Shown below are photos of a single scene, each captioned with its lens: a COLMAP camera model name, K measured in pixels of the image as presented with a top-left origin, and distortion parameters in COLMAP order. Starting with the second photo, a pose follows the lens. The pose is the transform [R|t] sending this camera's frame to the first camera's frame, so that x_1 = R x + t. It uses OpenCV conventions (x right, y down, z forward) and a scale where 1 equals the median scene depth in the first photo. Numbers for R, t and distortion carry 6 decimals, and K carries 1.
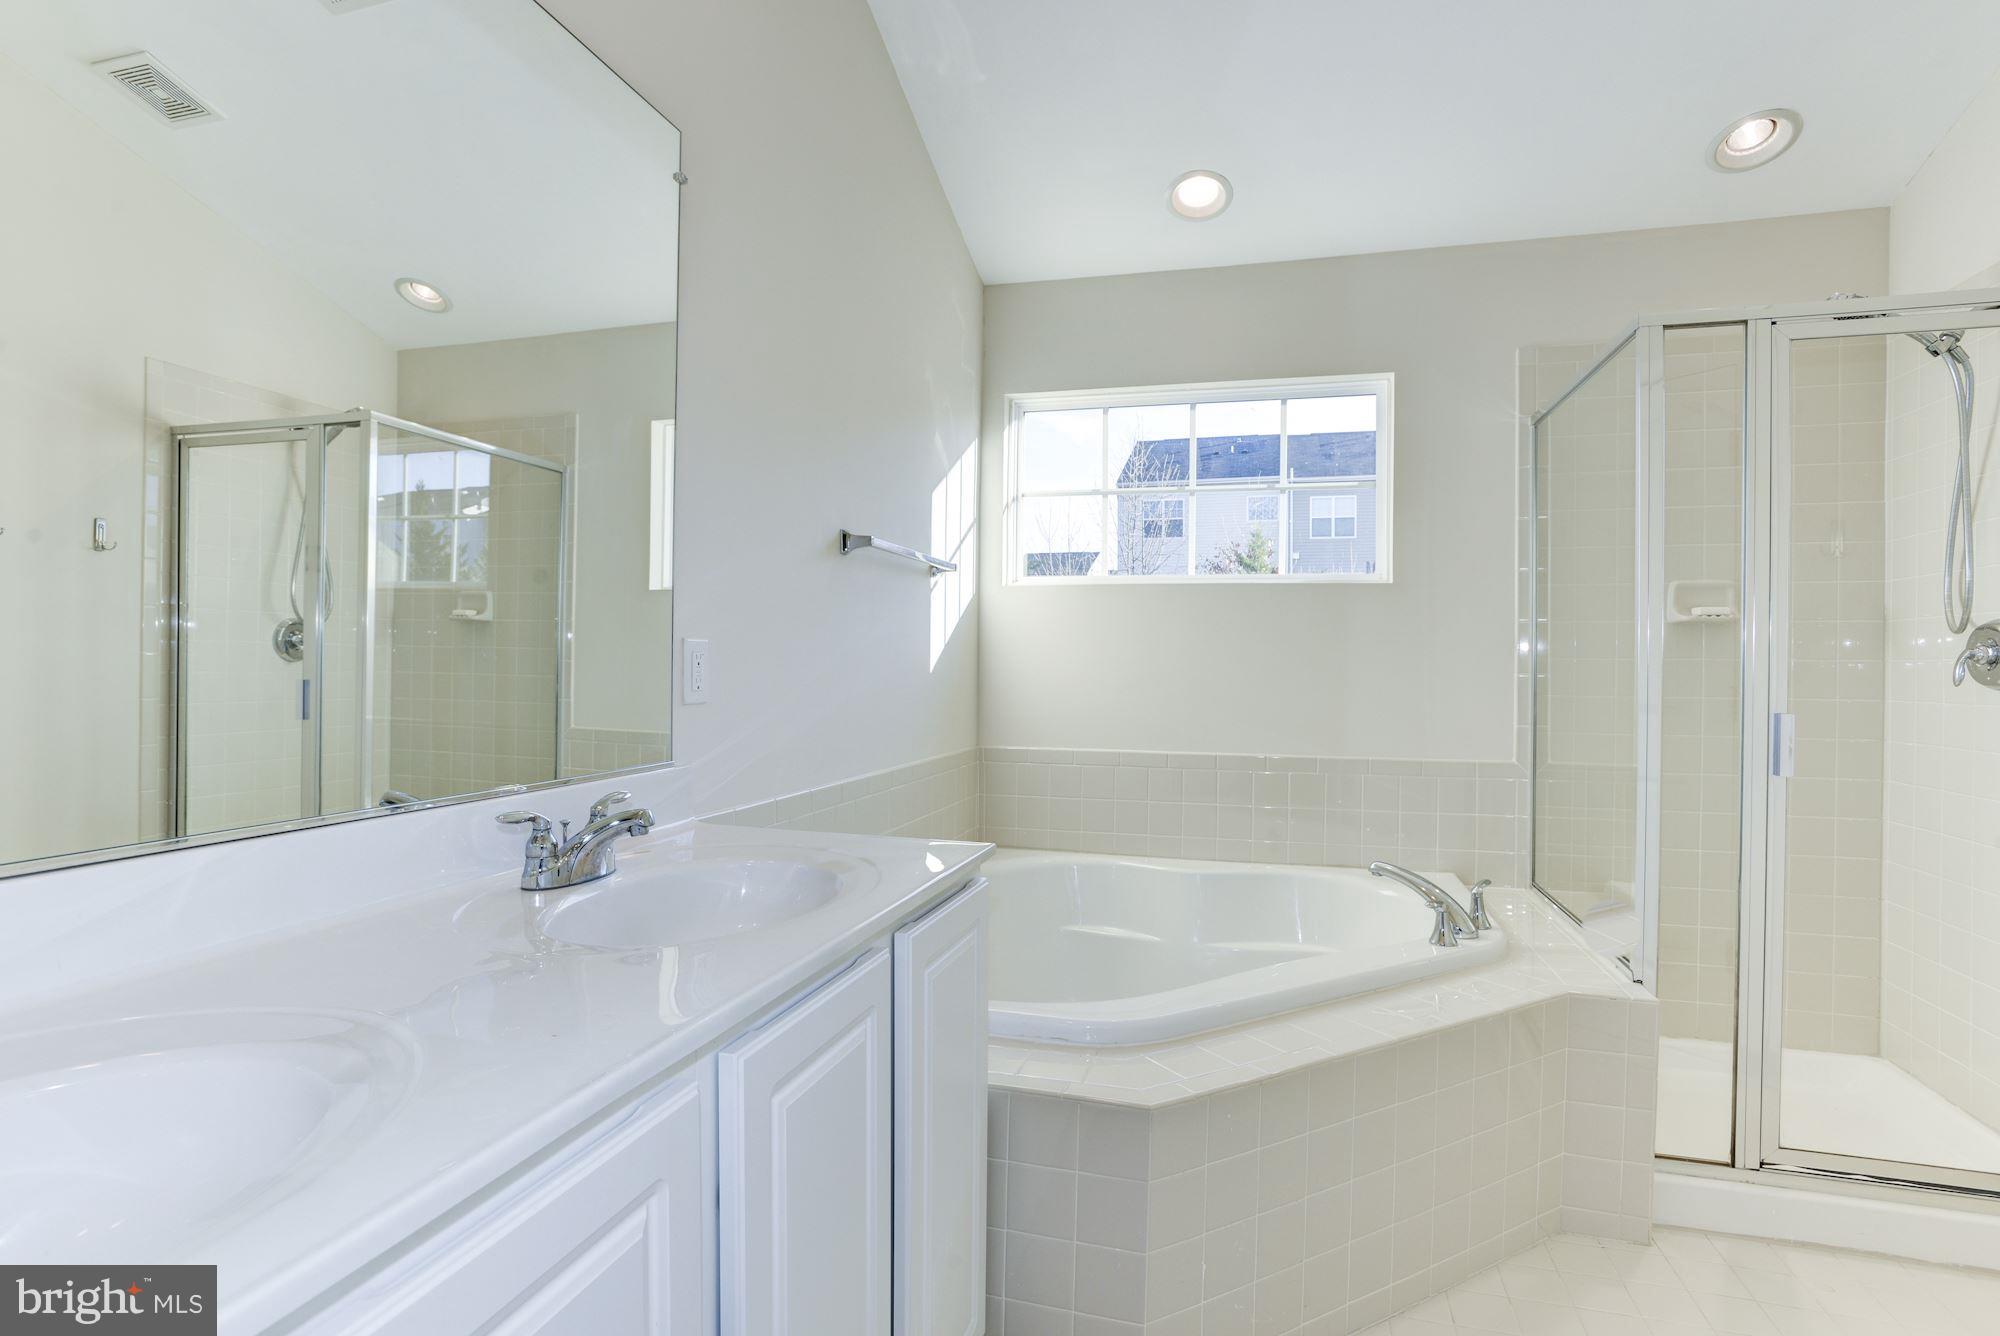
lens RADIAL K [[995.2, 0, 988.9], [0, 995.2, 668.1], [0, 0, 1]] dist [-0.059844, 0.037793]
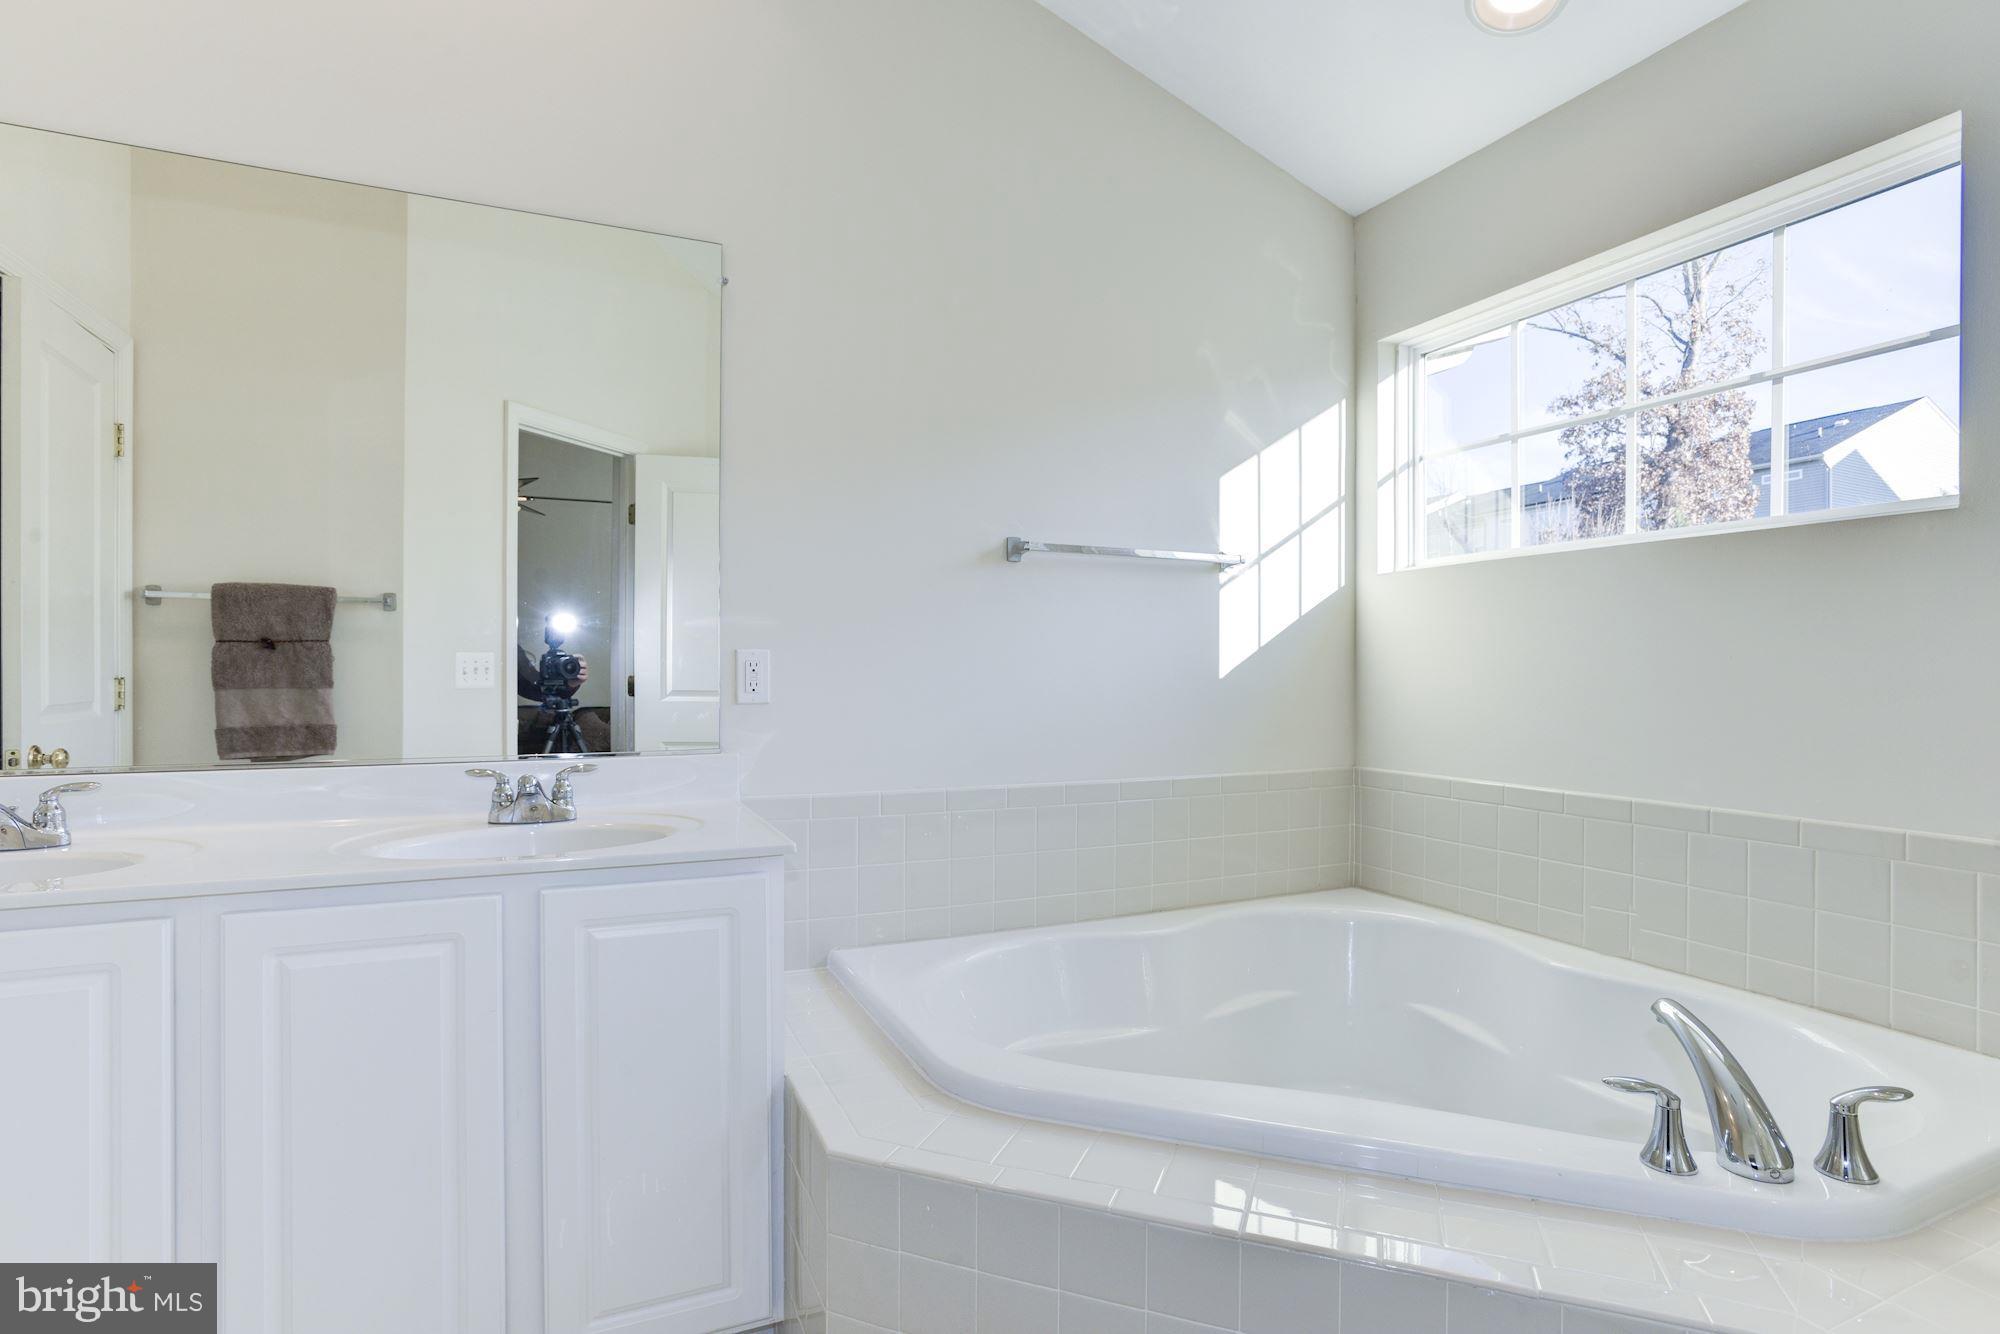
lens RADIAL K [[995.2, 0, 988.9], [0, 995.2, 667.1], [0, 0, 1]] dist [-0.059844, 0.037793]
pose [[0.640272, -0.006200, -0.768123, 0.464662], [-0.000151, 0.999966, -0.008198, 0.001005], [0.768148, 0.005365, 0.640250, 0.253676]]
